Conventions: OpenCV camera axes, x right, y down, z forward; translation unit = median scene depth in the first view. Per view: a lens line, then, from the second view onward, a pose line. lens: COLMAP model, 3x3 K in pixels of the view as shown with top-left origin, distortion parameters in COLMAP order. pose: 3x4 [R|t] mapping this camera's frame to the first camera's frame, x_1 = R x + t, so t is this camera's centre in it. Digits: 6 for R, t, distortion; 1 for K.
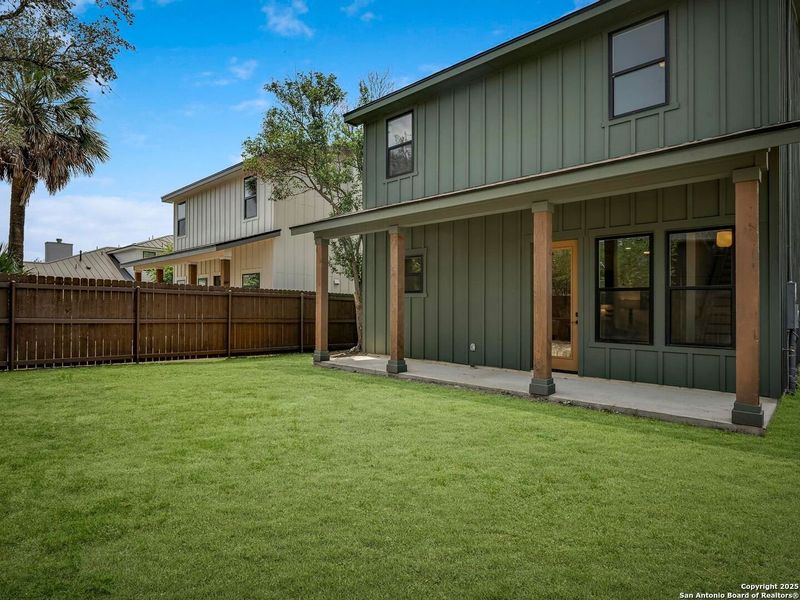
lens RADIAL K [[454.7, 0, 395.9], [0, 454.7, 298.5], [0, 0, 1]] dist [-0.002890, -0.000630]
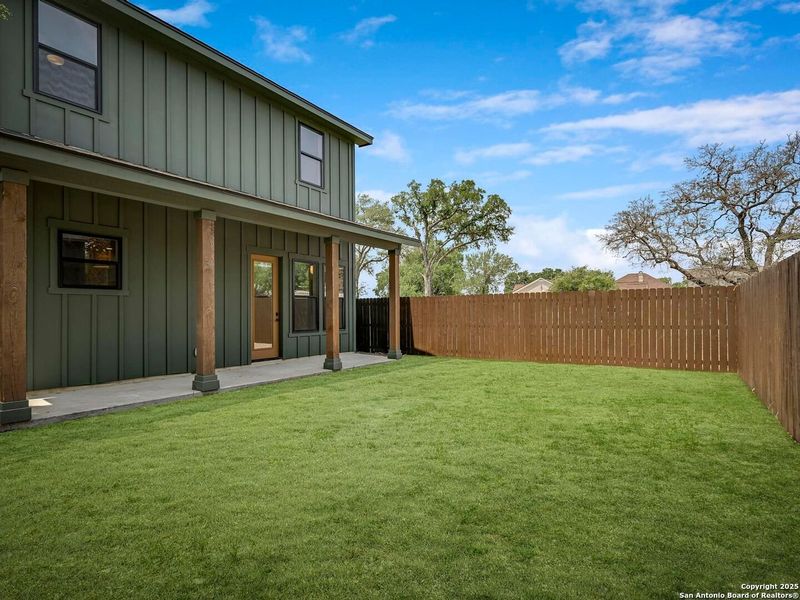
lens RADIAL K [[454.7, 0, 395.9], [0, 454.7, 298.5], [0, 0, 1]] dist [-0.002890, -0.000630]
pose [[-0.189244, 0.019087, 0.981744, -0.729395], [-0.020026, 0.999528, -0.023293, 0.009581], [-0.981726, -0.024069, -0.188773, 0.687680]]
